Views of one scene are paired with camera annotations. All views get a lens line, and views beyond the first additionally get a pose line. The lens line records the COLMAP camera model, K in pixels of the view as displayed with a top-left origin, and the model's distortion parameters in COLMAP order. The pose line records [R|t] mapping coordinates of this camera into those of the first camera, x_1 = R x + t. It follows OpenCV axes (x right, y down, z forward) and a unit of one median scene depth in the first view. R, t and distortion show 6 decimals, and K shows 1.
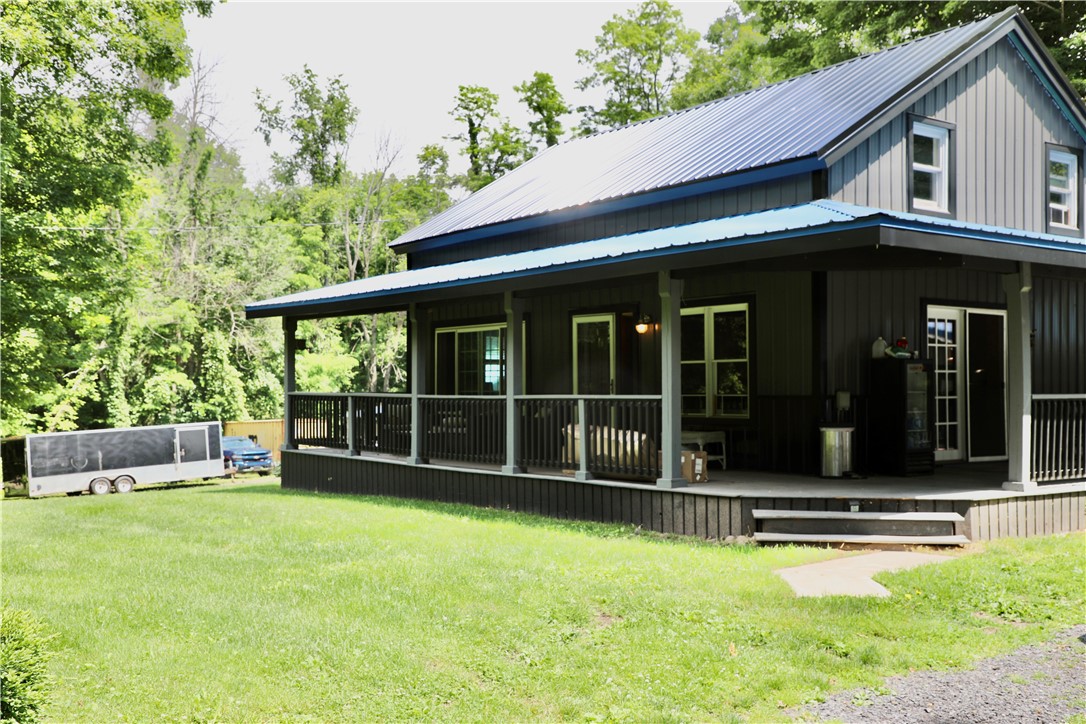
lens RADIAL K [[1132.3, 0, 540.7], [0, 1132.3, 361.1], [0, 0, 1]] dist [0.094076, 0.000000]
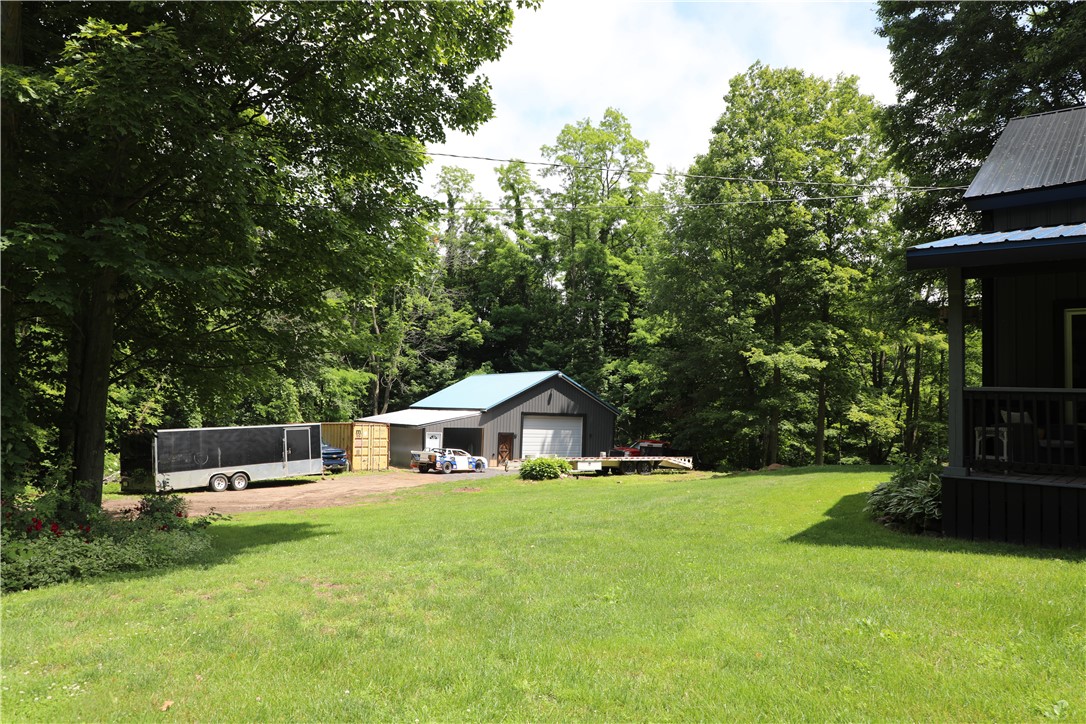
lens RADIAL K [[756.4, 0, 548.9], [0, 756.4, 369.3], [0, 0, 1]] dist [-0.073488, 0.040285]
pose [[0.975729, 0.044463, 0.214422, -0.241209], [-0.038851, 0.998785, -0.030319, 0.017165], [-0.215509, 0.021253, 0.976271, 0.286811]]
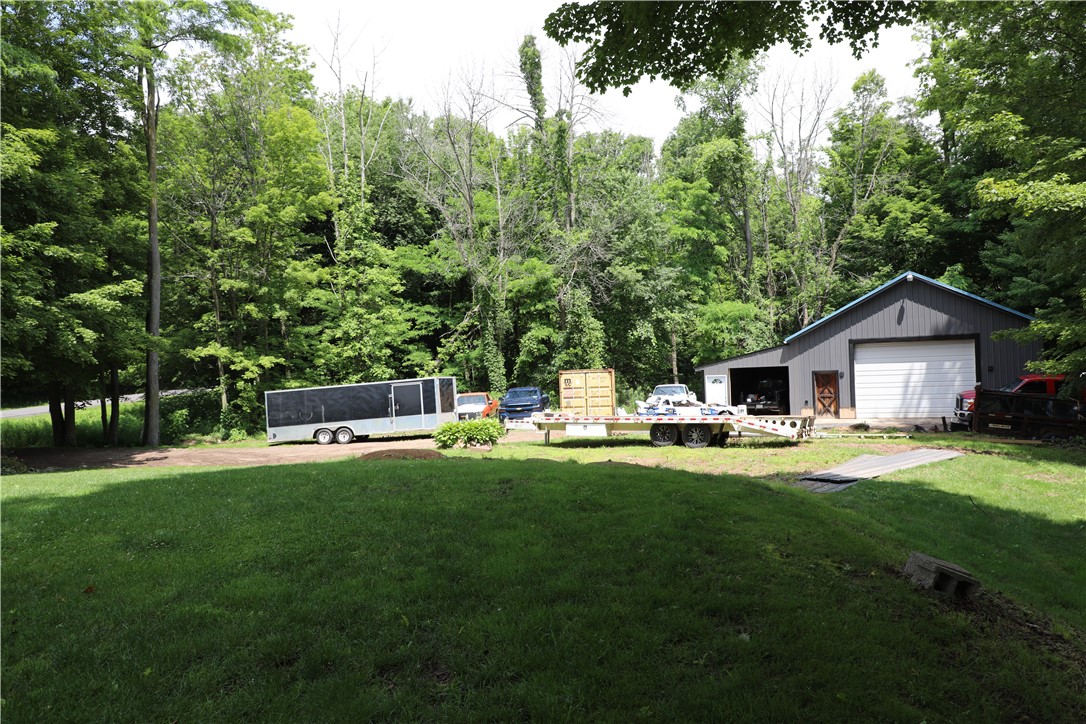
lens RADIAL K [[756.4, 0, 547.7], [0, 756.4, 357.5], [0, 0, 1]] dist [-0.073488, 0.040285]
pose [[0.683046, -0.025157, -0.729942, 0.305370], [0.065882, 0.997455, 0.027272, 0.025593], [0.727398, -0.066718, 0.682965, 0.652087]]
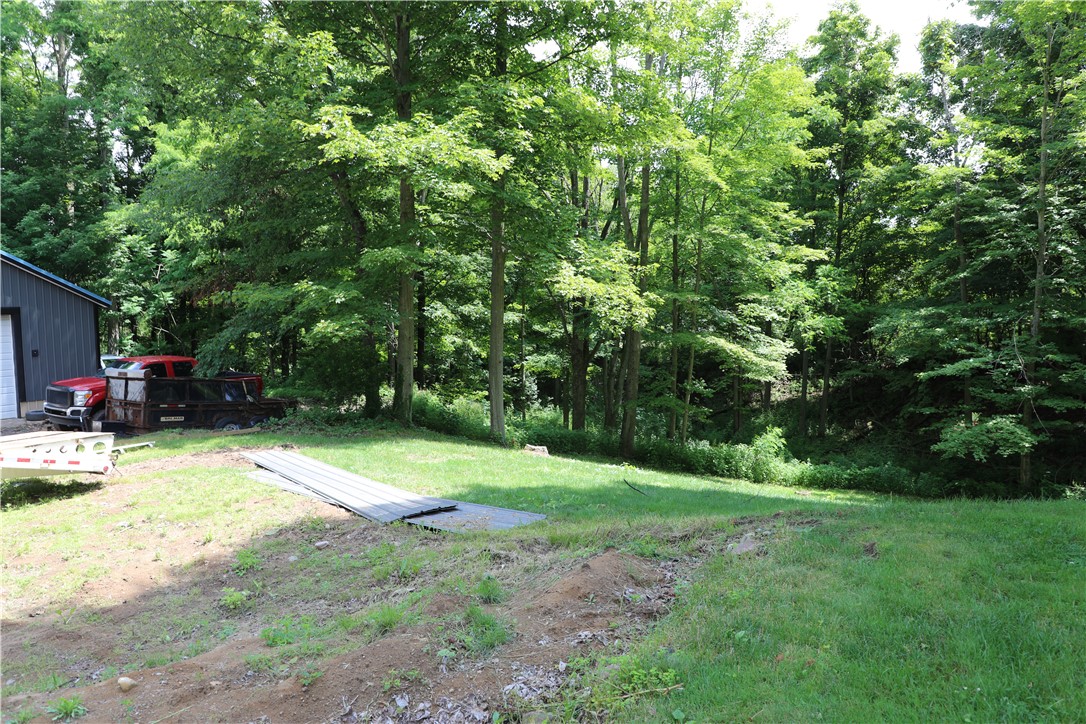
lens RADIAL K [[756.4, 0, 546.7], [0, 756.4, 363.5], [0, 0, 1]] dist [-0.073488, 0.040285]
pose [[0.799608, -0.059333, 0.597584, 0.057332], [-0.003293, 0.994659, 0.103164, 0.032794], [-0.600513, -0.084459, 0.795142, 0.770593]]
